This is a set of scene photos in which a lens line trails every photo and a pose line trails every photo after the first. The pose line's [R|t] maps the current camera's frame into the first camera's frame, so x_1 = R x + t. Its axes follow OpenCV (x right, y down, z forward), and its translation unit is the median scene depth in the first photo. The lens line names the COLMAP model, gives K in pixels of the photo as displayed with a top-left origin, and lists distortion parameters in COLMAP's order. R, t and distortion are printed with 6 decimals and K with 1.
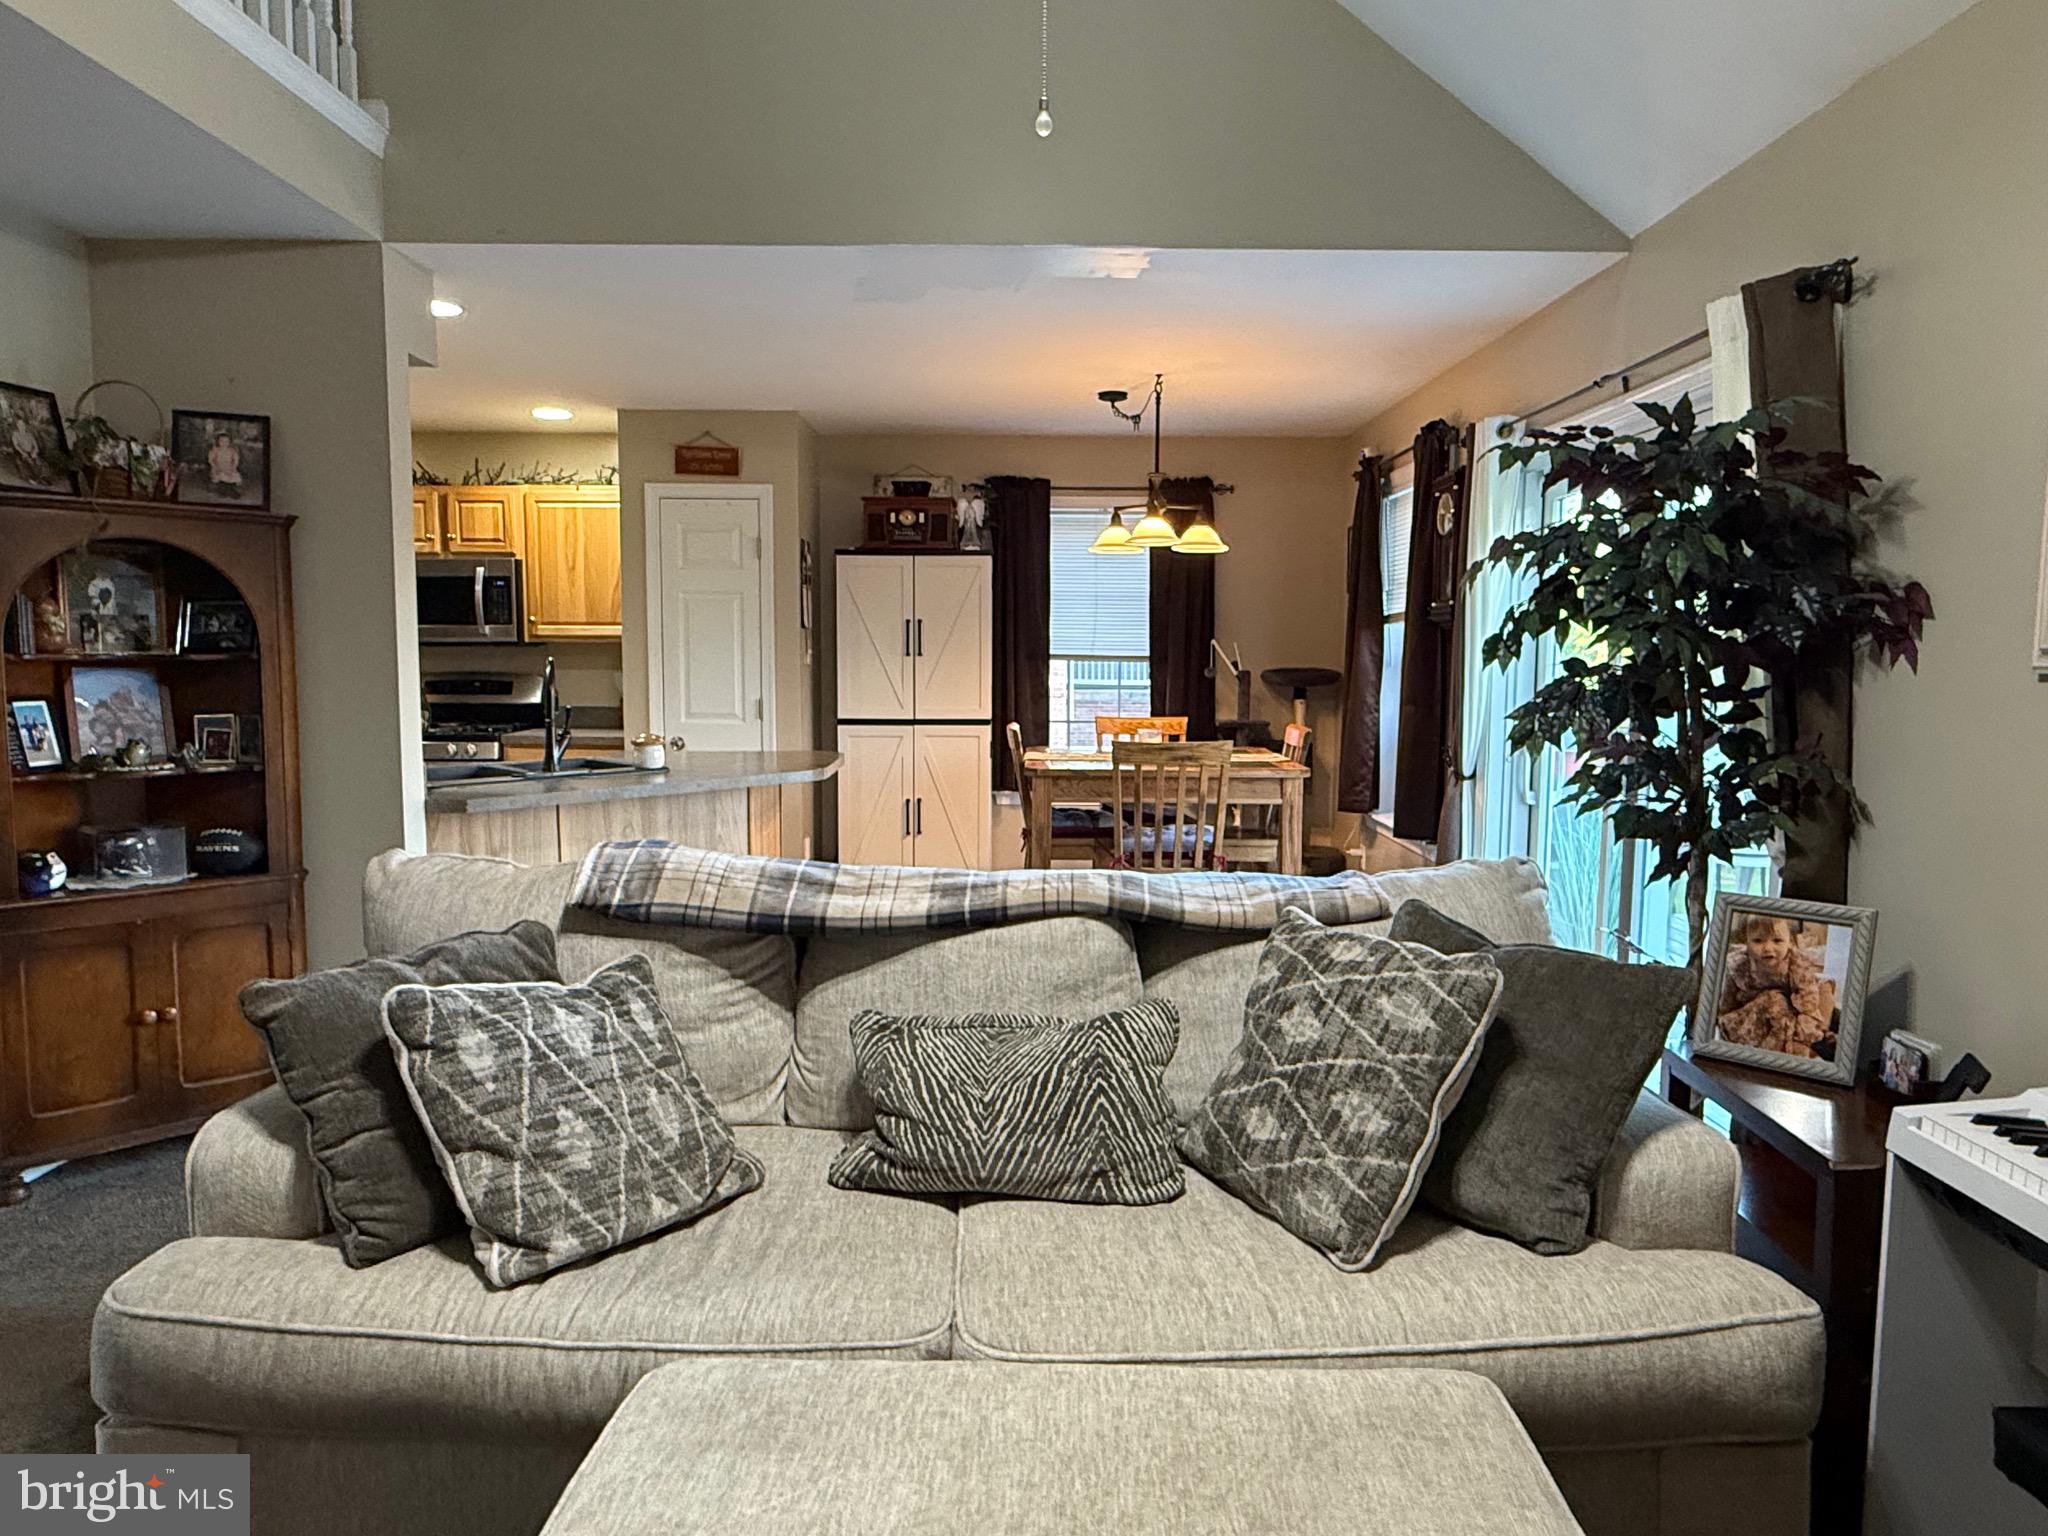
lens RADIAL K [[1310.5, 0, 1017.6], [0, 1310.5, 772.2], [0, 0, 1]] dist [-0.012595, 0.001436]
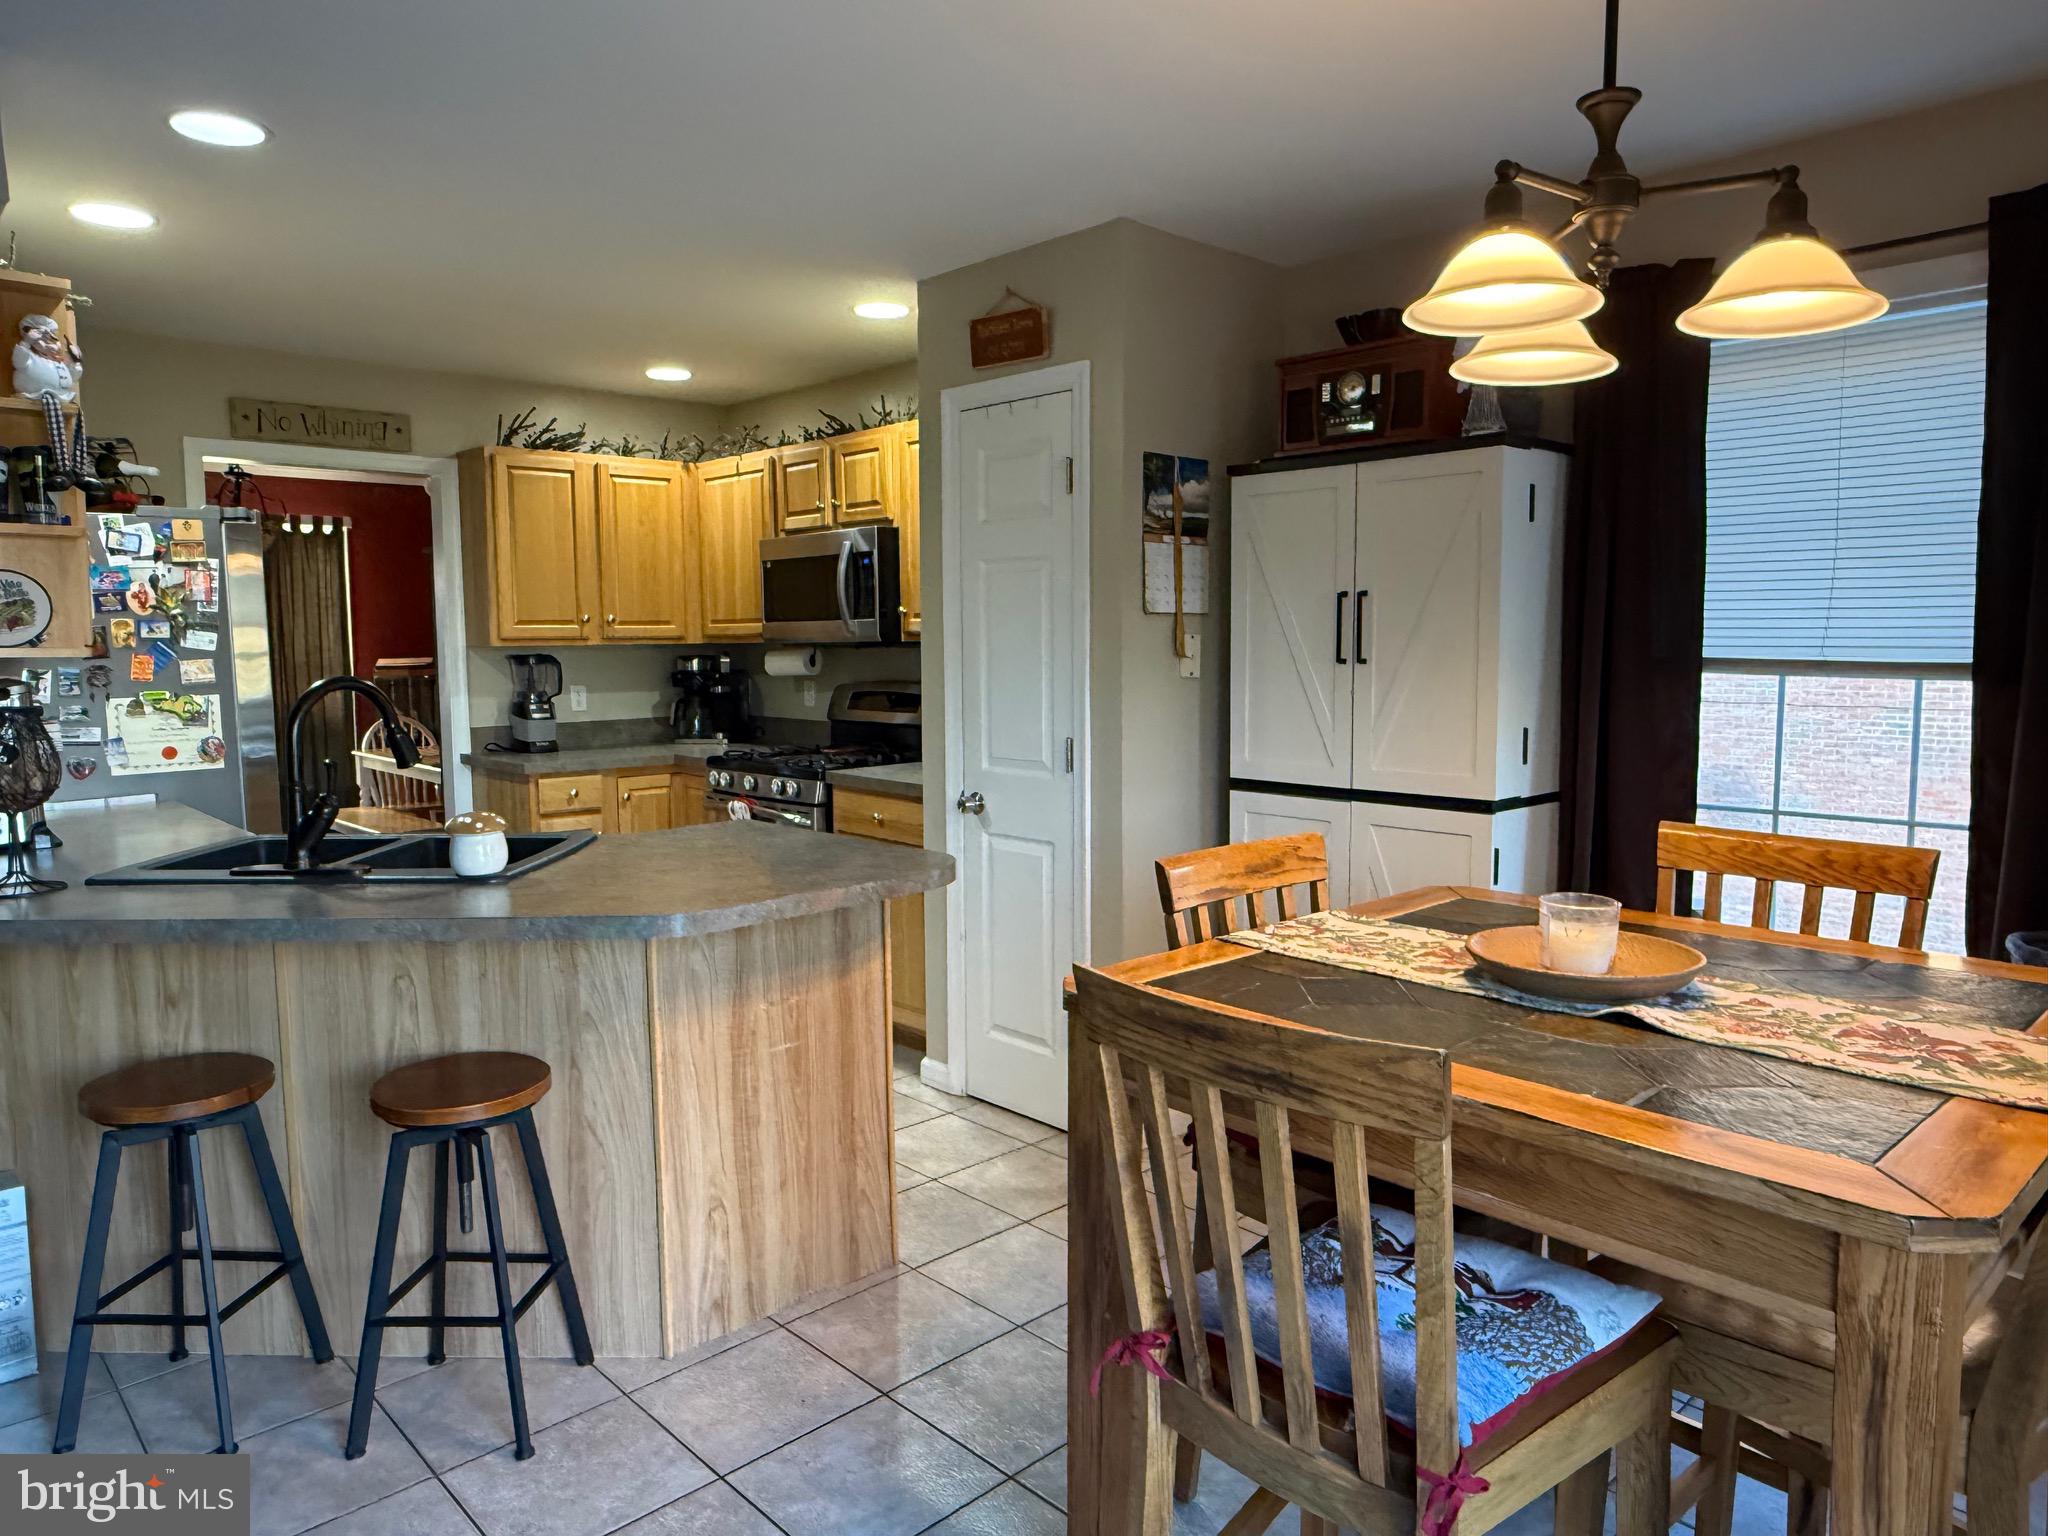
lens RADIAL K [[1310.5, 0, 1025.7], [0, 1310.5, 761.0], [0, 0, 1]] dist [-0.012595, 0.001436]
pose [[0.693584, 0.057325, -0.718092, 0.514984], [-0.057246, 0.998062, 0.024382, -0.146322], [0.718098, 0.024196, 0.695521, 1.459892]]
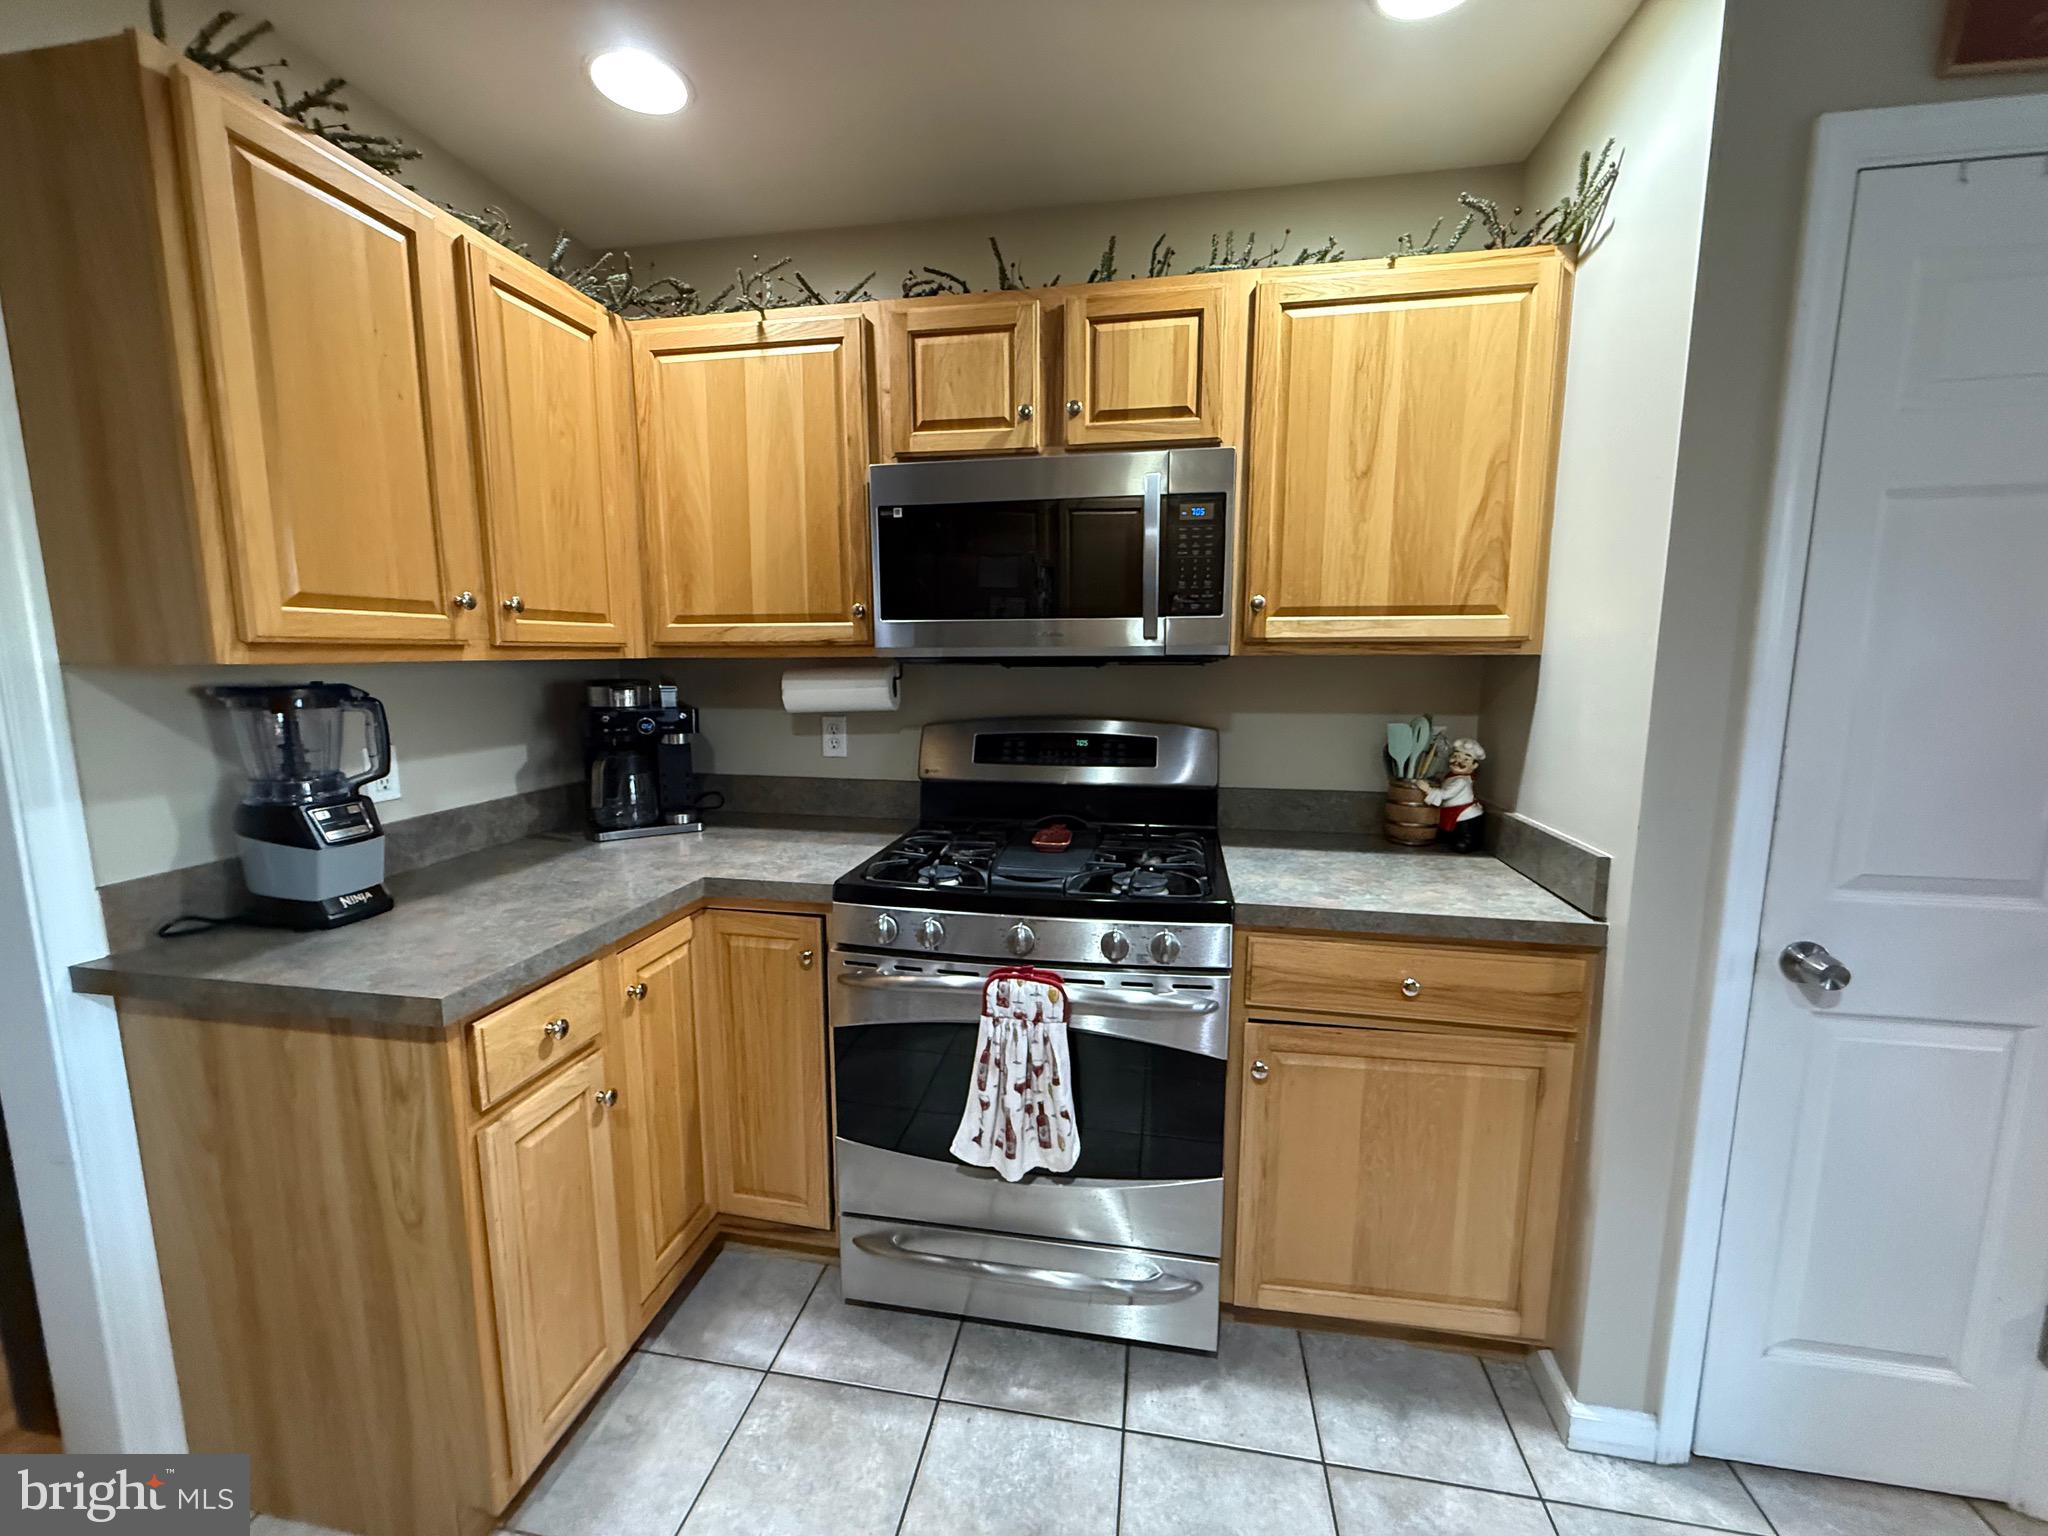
lens RADIAL K [[815.0, 0, 1022.0], [0, 815.0, 770.9], [0, 0, 1]] dist [-0.001966, -0.000283]
pose [[0.985165, 0.017406, -0.170725, -1.057936], [-0.009350, 0.998810, 0.047876, -0.195805], [0.171355, -0.045569, 0.984155, 1.923404]]
